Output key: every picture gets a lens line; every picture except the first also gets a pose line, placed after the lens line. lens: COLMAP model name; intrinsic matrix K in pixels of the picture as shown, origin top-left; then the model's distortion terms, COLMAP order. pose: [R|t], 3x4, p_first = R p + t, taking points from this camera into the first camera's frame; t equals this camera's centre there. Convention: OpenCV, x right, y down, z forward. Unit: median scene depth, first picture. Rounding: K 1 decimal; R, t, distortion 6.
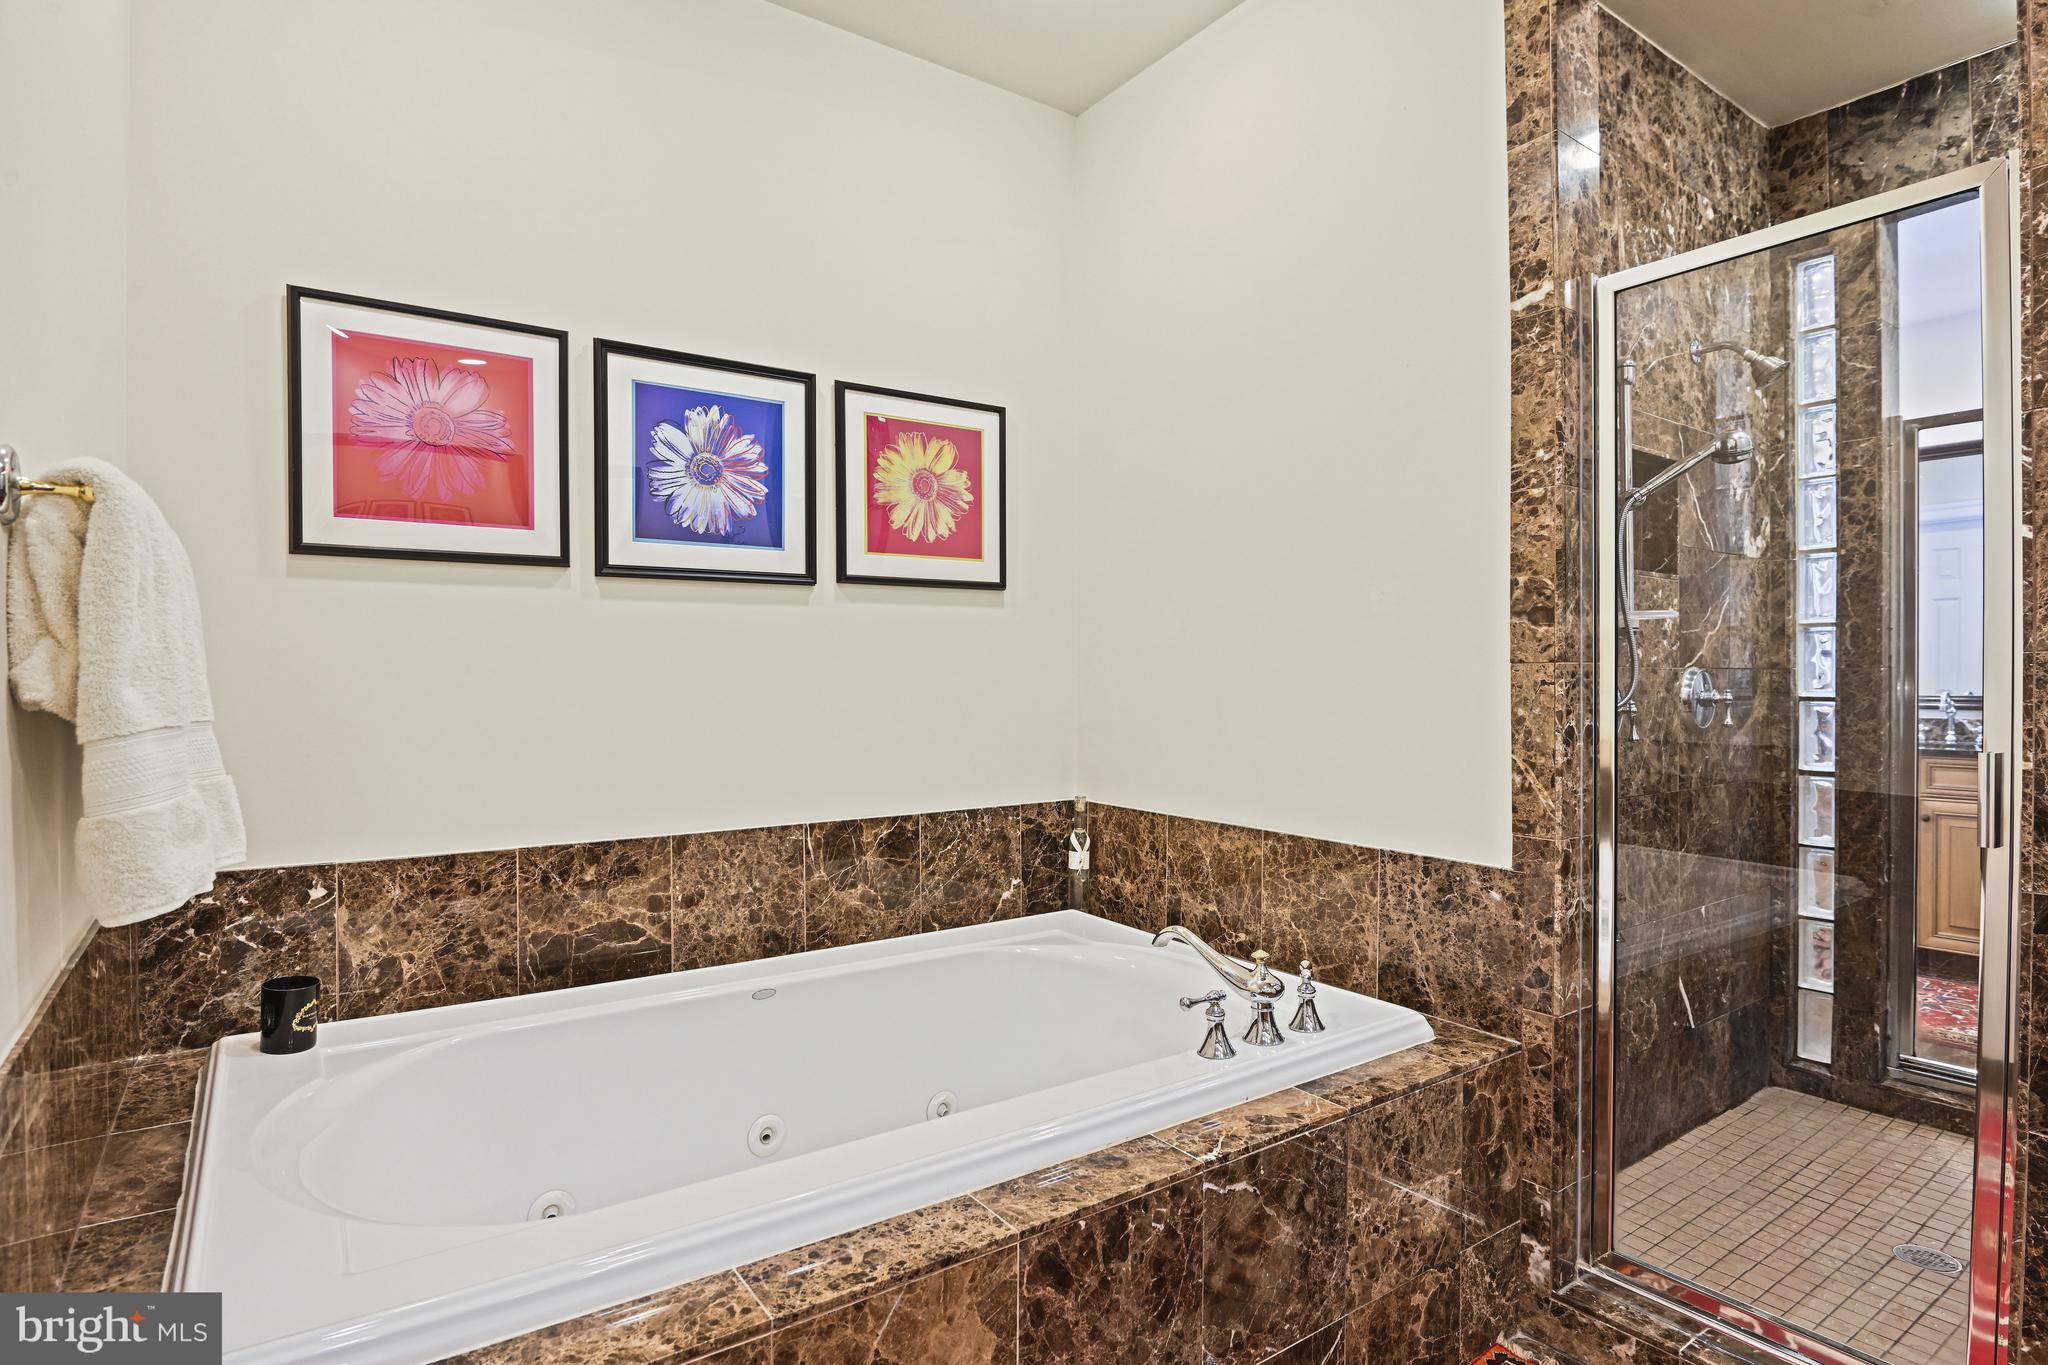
lens RADIAL K [[1076.2, 0, 1024.0], [0, 1076.2, 682.5], [0, 0, 1]] dist [-0.011223, -0.000339]
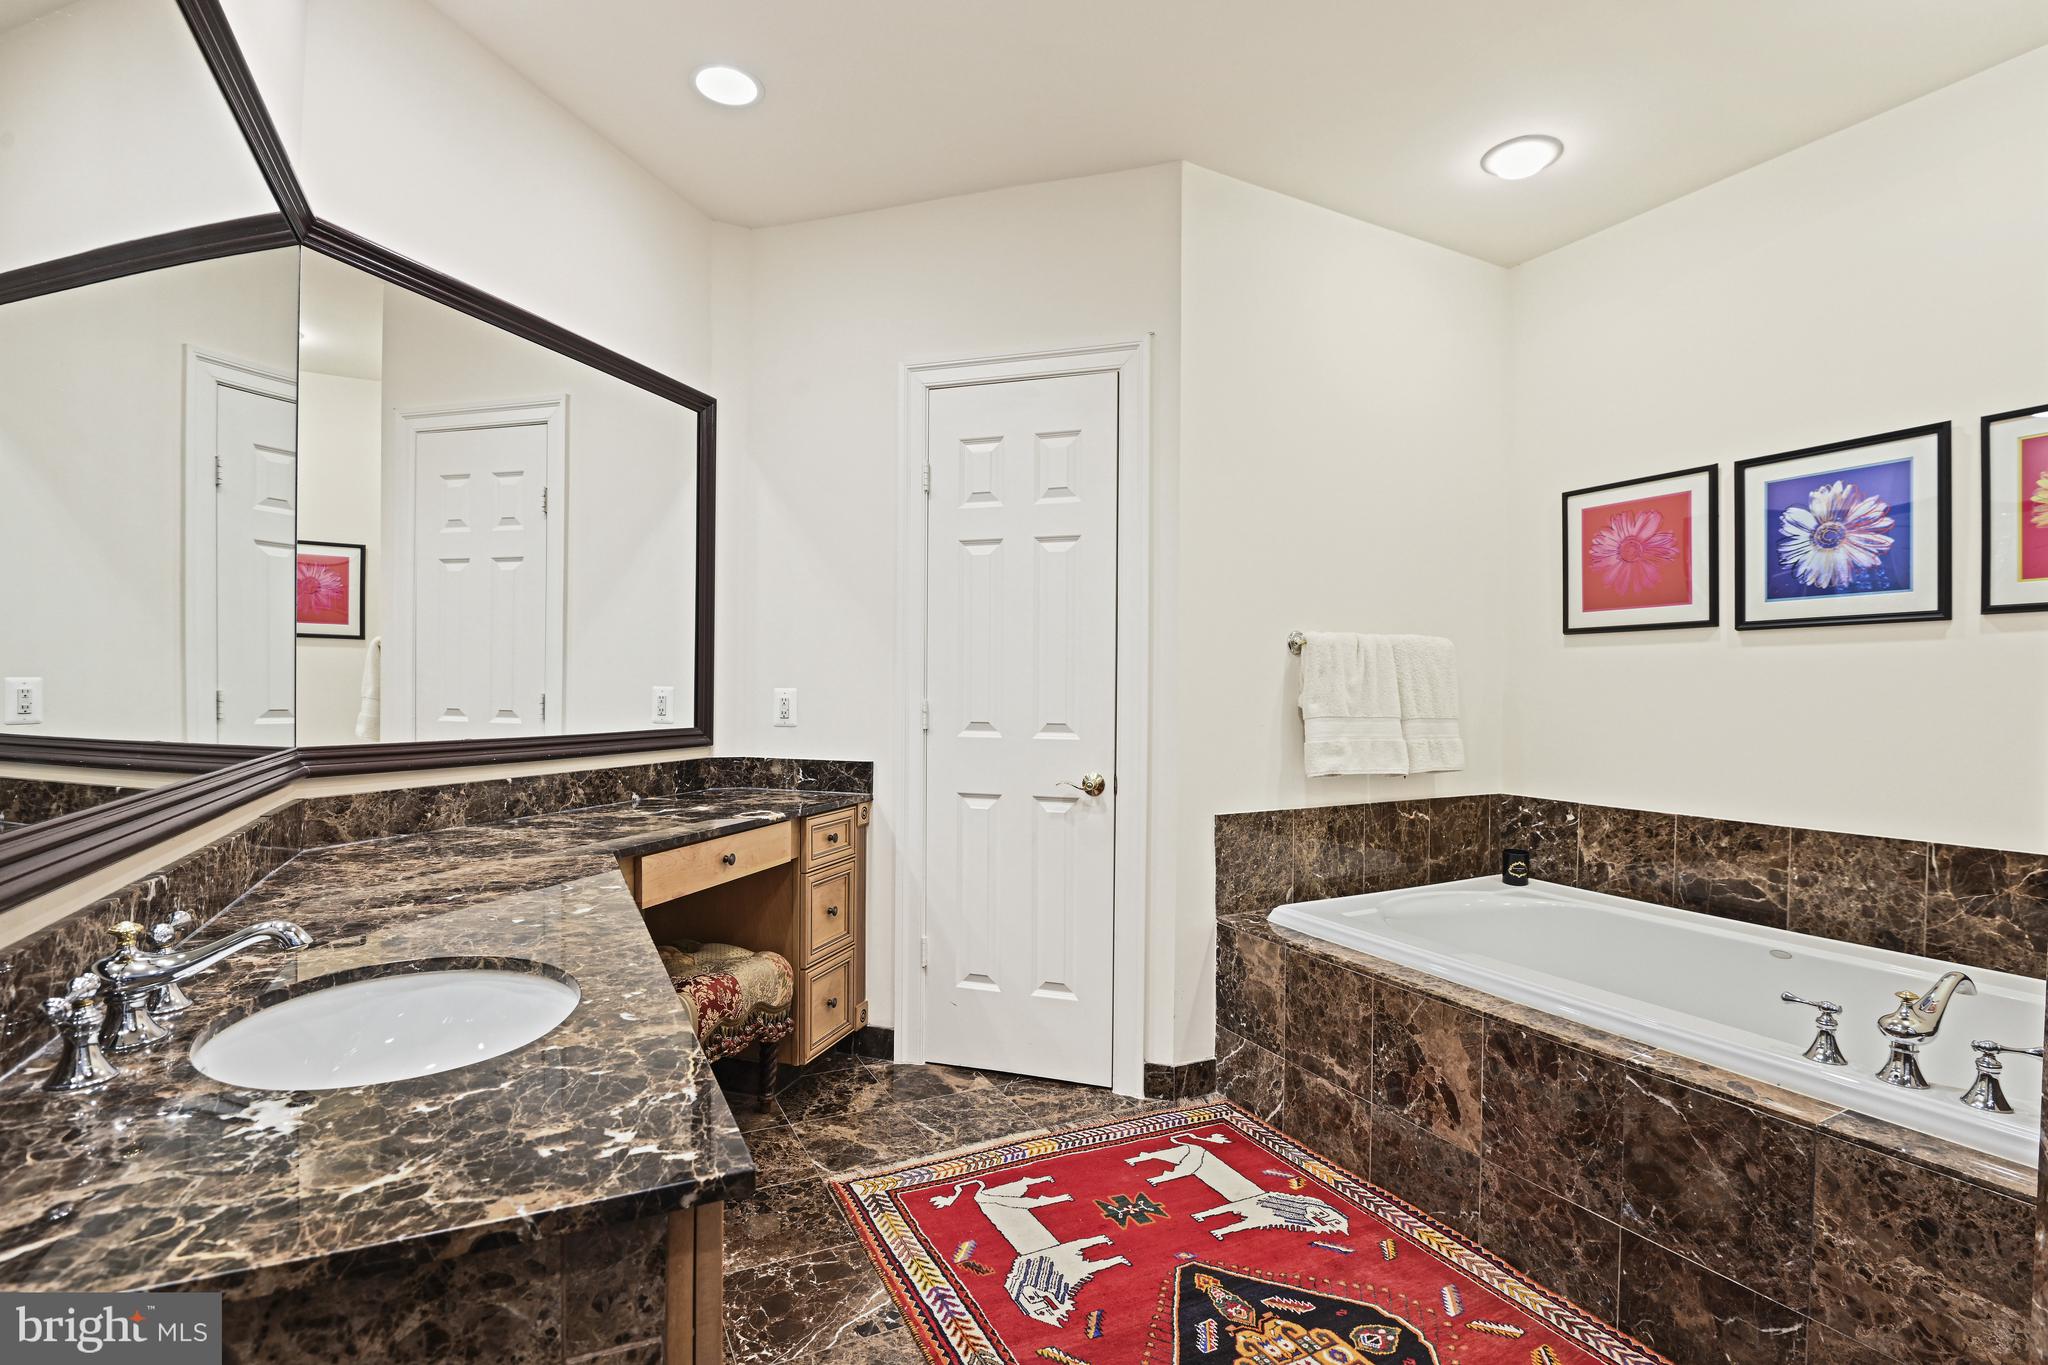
lens RADIAL K [[936.2, 0, 996.4], [0, 936.2, 686.4], [0, 0, 1]] dist [-0.001662, -0.000290]
pose [[-0.170810, -0.003049, -0.985299, 0.943824], [-0.012259, 0.999924, -0.000969, -0.013491], [0.985228, 0.011913, -0.170835, 0.254053]]
